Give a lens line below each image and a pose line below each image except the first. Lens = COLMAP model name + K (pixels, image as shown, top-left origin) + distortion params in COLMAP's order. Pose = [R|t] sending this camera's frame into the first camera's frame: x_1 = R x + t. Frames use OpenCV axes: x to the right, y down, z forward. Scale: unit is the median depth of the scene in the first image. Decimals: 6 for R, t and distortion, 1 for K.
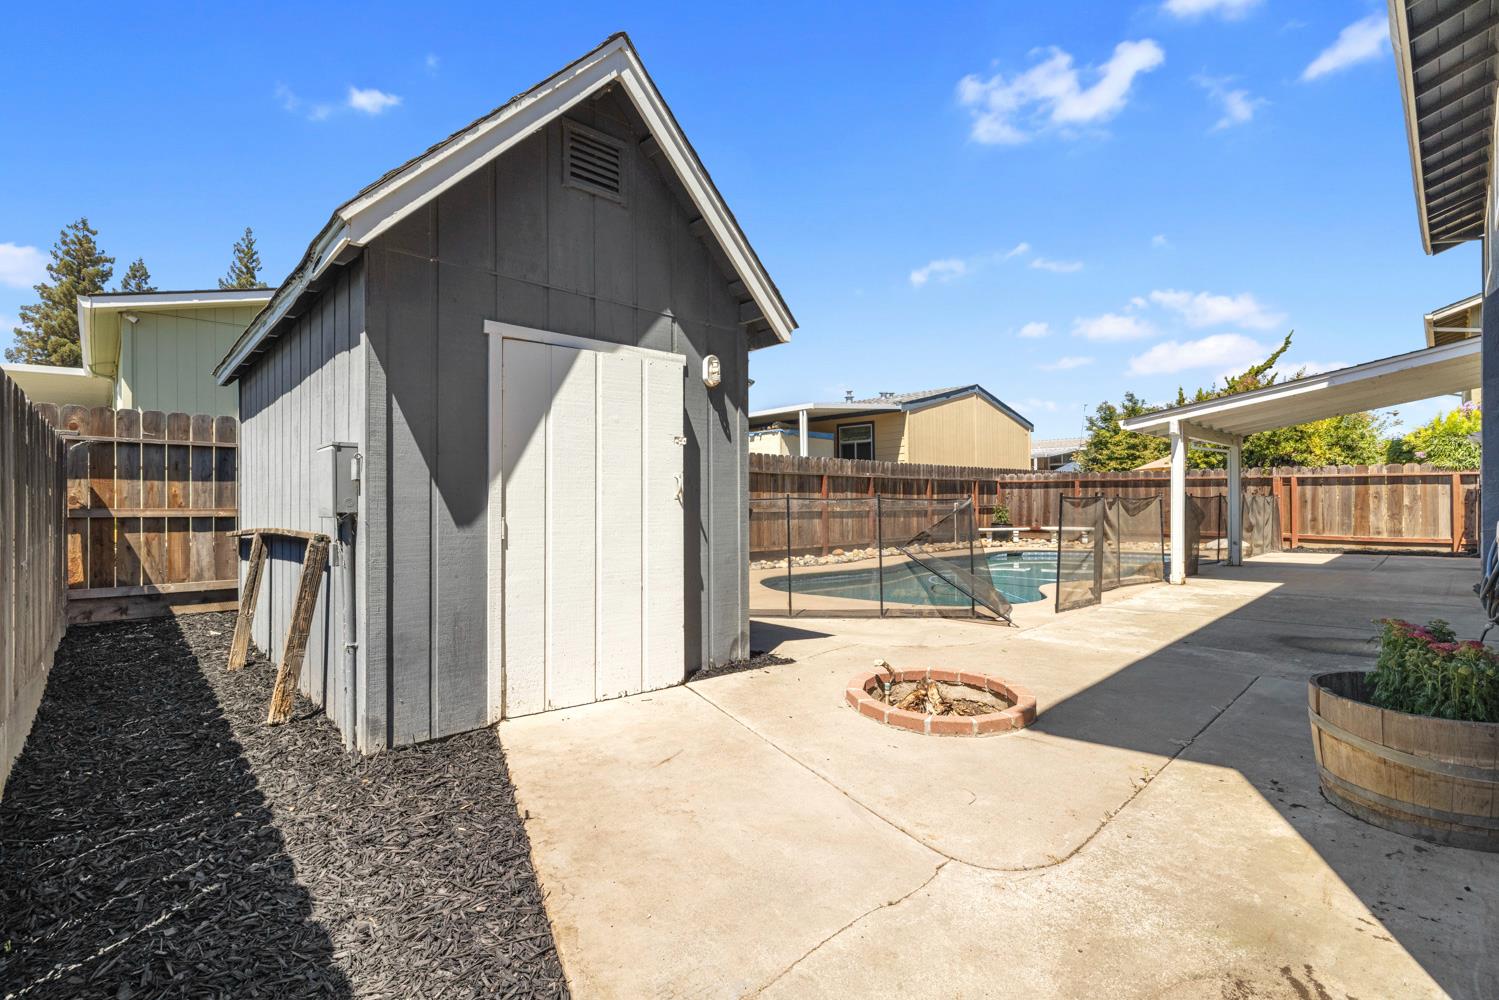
lens RADIAL K [[675.7, 0, 746.9], [0, 675.7, 496.3], [0, 0, 1]] dist [-0.001302, 0.000196]
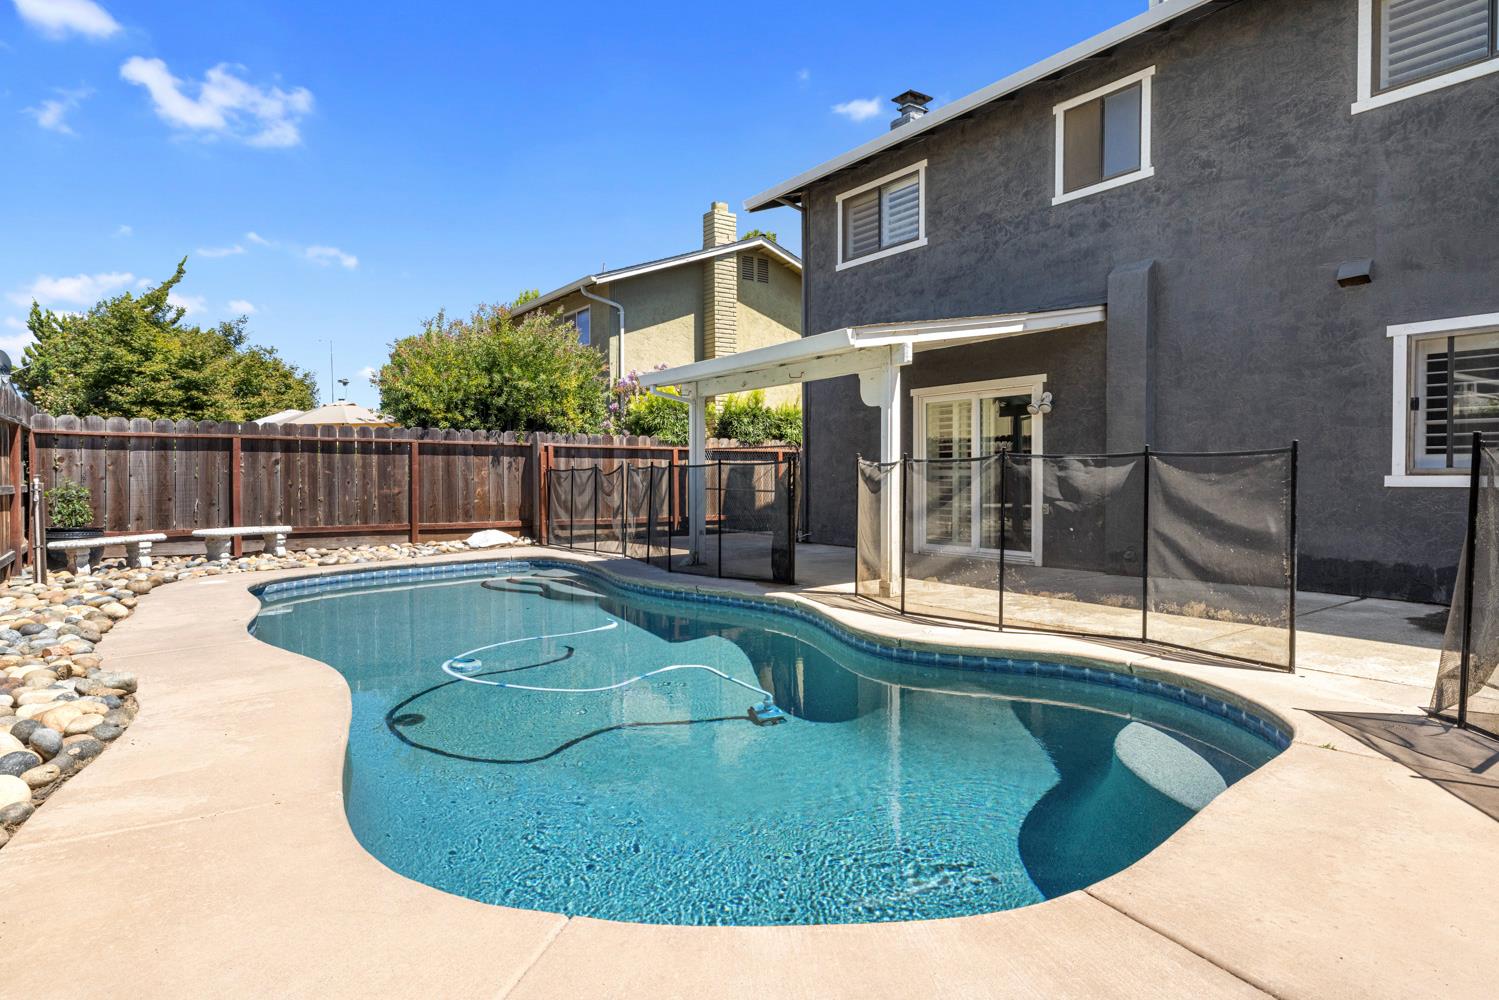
lens RADIAL K [[879.1, 0, 748.7], [0, 879.1, 495.9], [0, 0, 1]] dist [0.002671, 0.000537]
pose [[0.145315, -0.010117, 0.989334, -0.124313], [-0.000292, 0.999947, 0.010269, 0.014942], [-0.989385, -0.001781, 0.145305, 0.511930]]
